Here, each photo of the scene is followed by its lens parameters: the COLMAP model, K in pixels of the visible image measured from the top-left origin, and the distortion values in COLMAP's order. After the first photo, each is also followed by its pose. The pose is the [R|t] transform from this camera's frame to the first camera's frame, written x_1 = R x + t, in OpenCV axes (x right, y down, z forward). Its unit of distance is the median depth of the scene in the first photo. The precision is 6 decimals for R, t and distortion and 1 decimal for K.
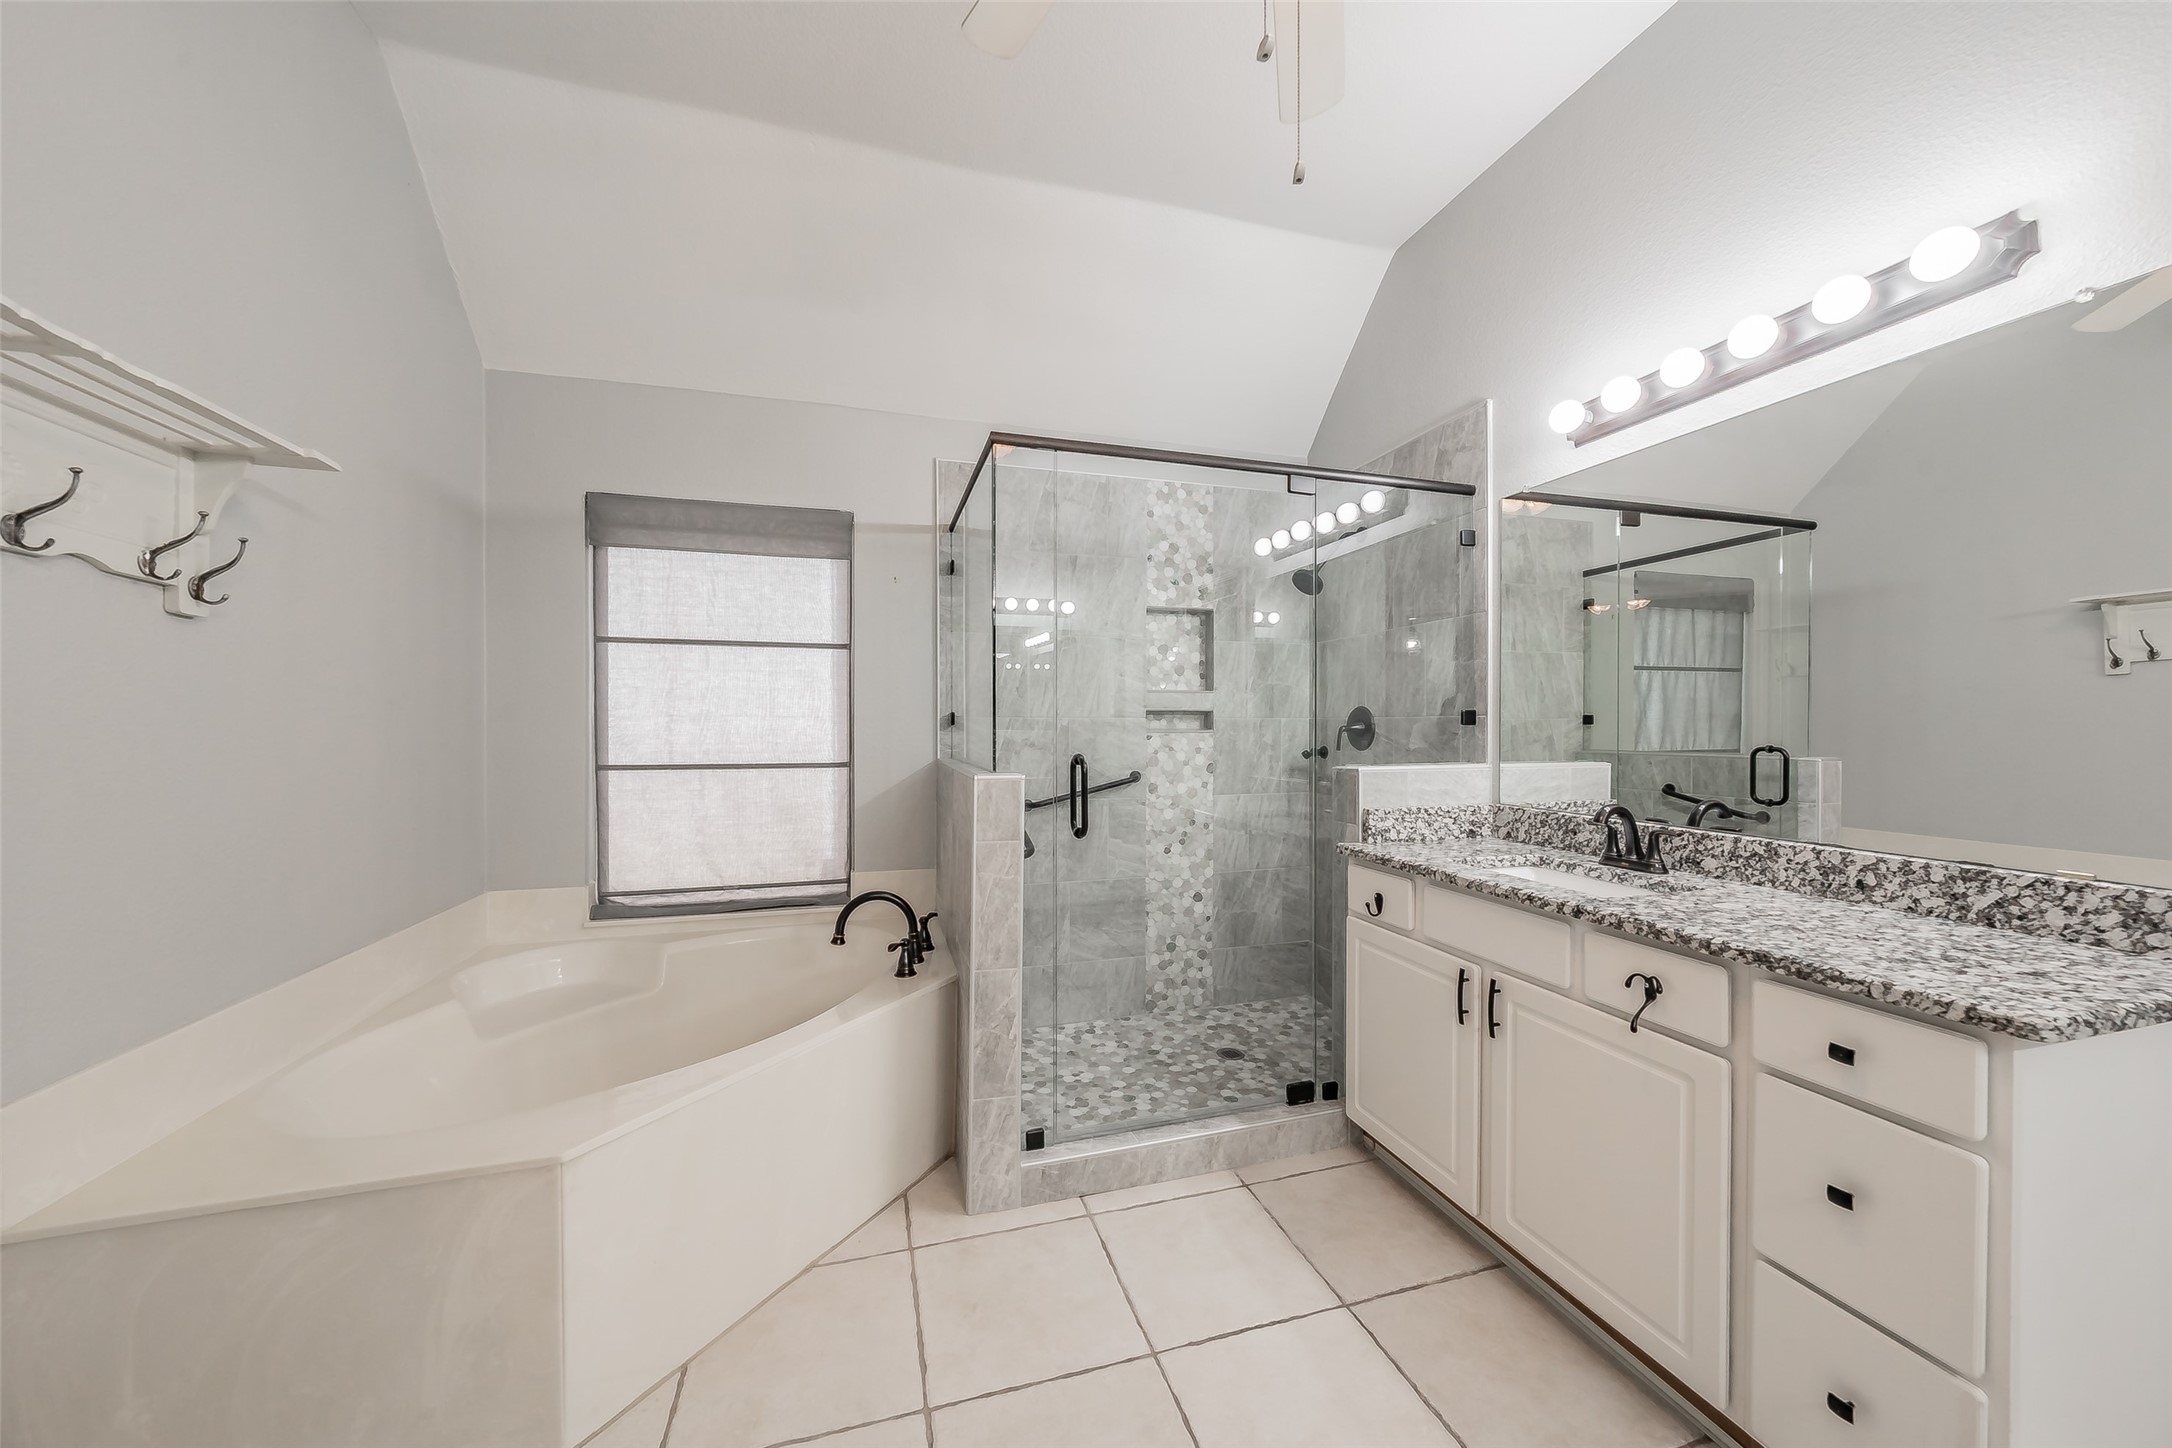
lens RADIAL K [[763.5, 0, 1087.5], [0, 763.5, 727.7], [0, 0, 1]] dist [-0.000224, -0.000061]
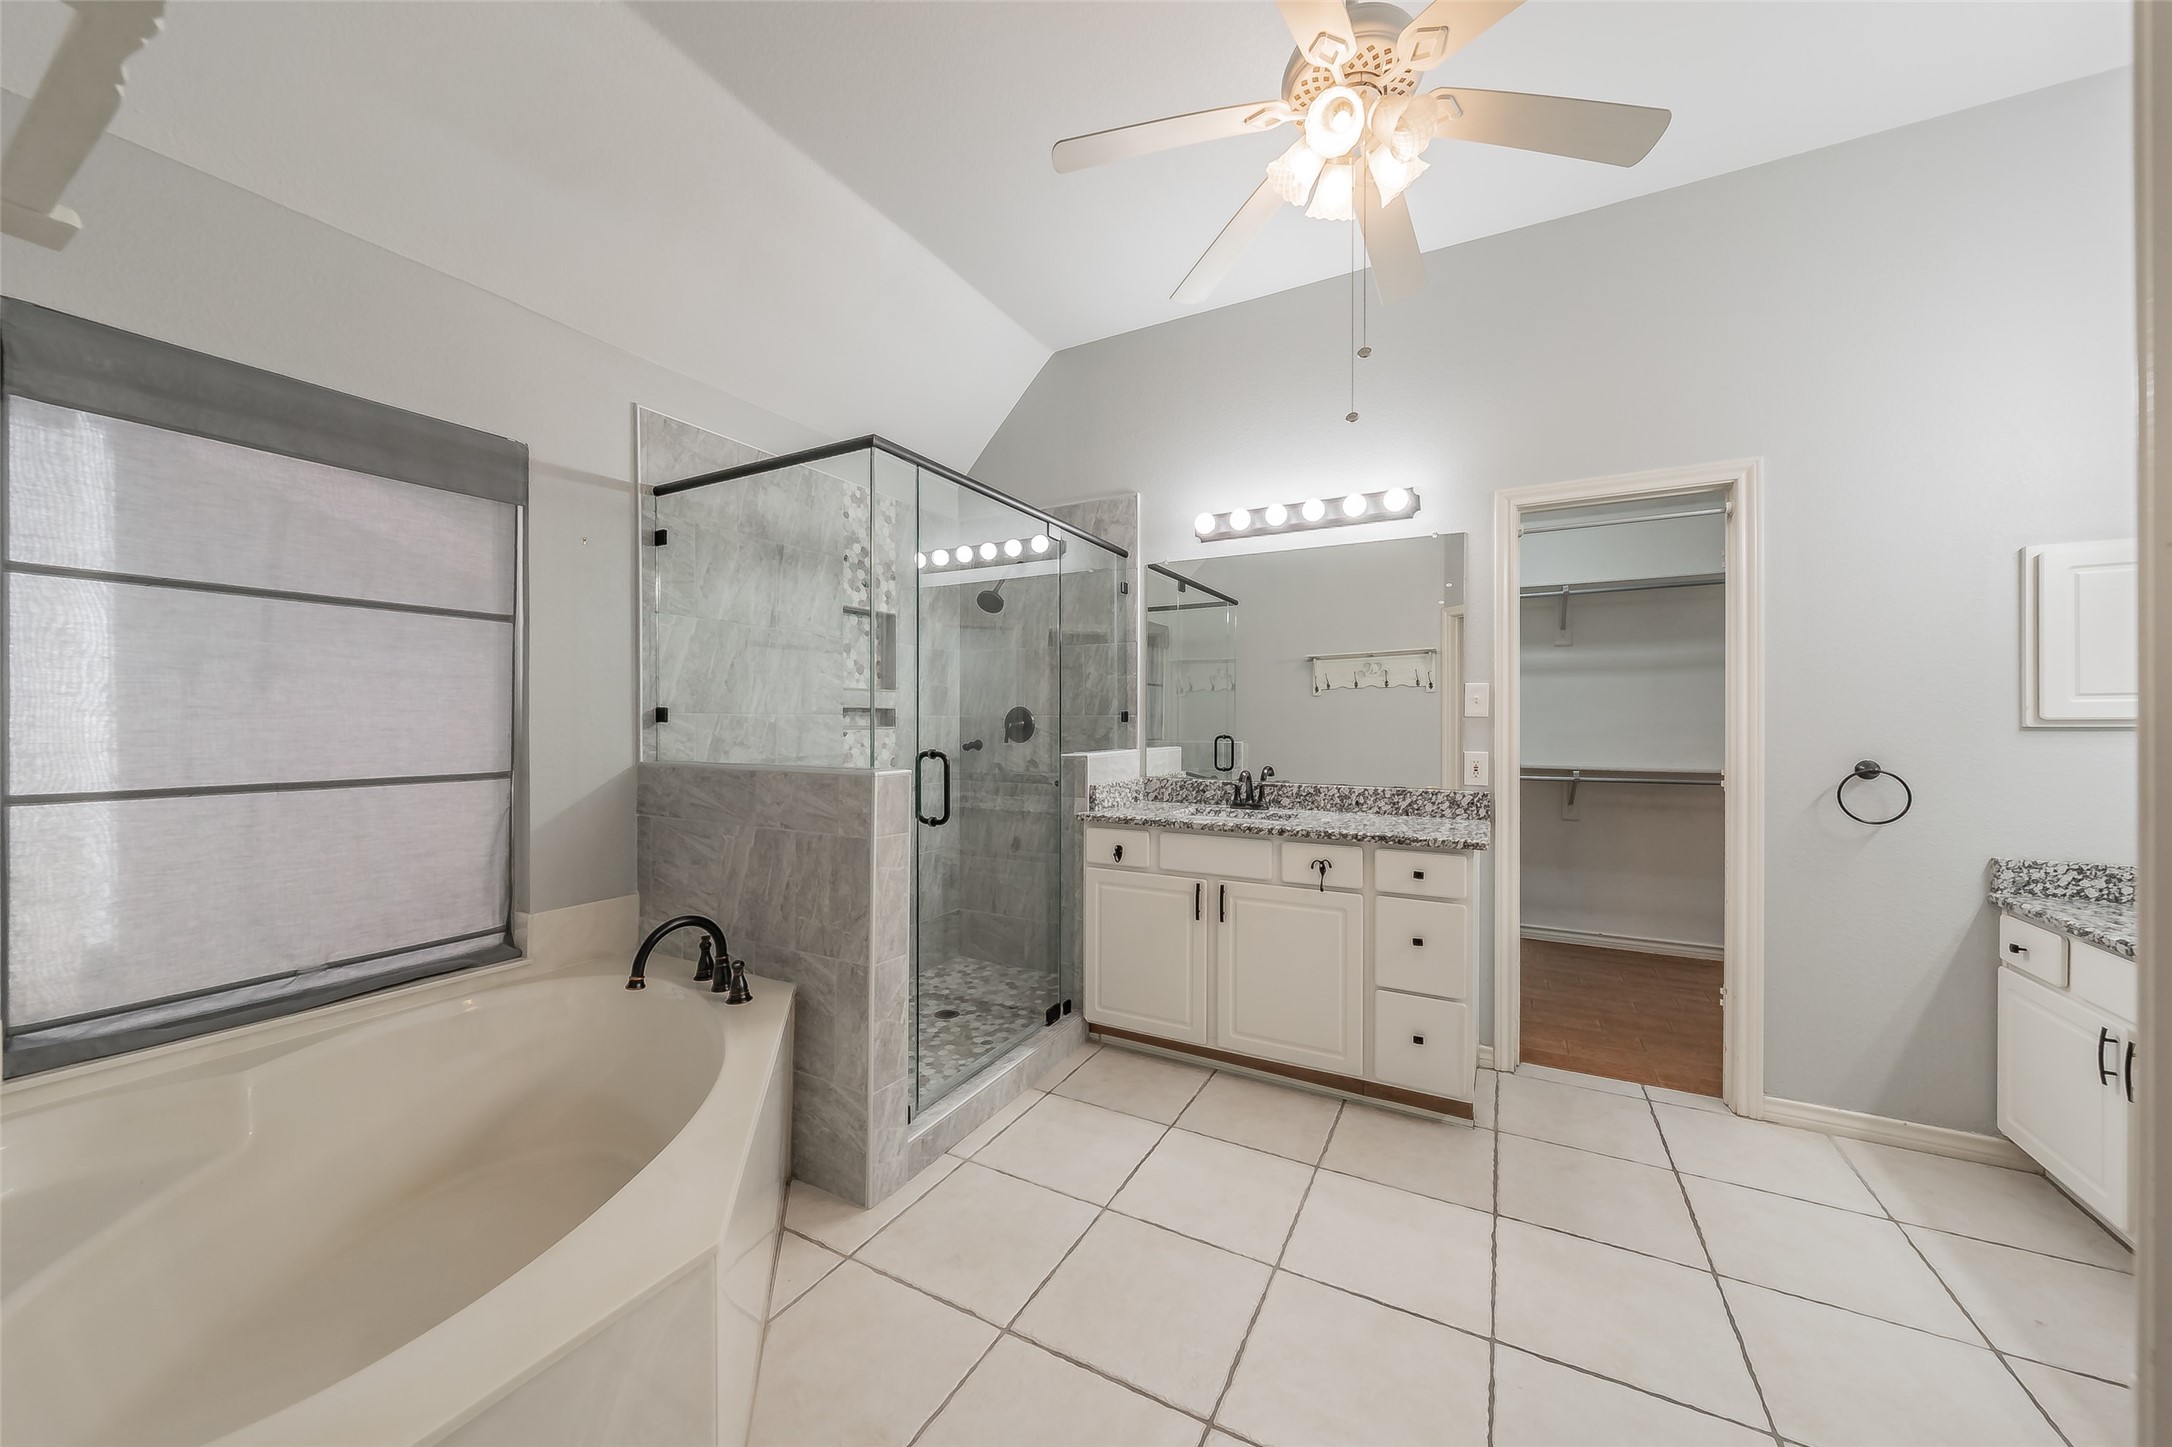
lens RADIAL K [[763.5, 0, 1087.5], [0, 763.5, 727.2], [0, 0, 1]] dist [-0.000224, -0.000061]
pose [[0.699392, -0.004578, 0.714724, -0.555107], [0.002670, 0.999989, 0.003793, 0.000236], [-0.714734, -0.000745, 0.699396, 0.075607]]
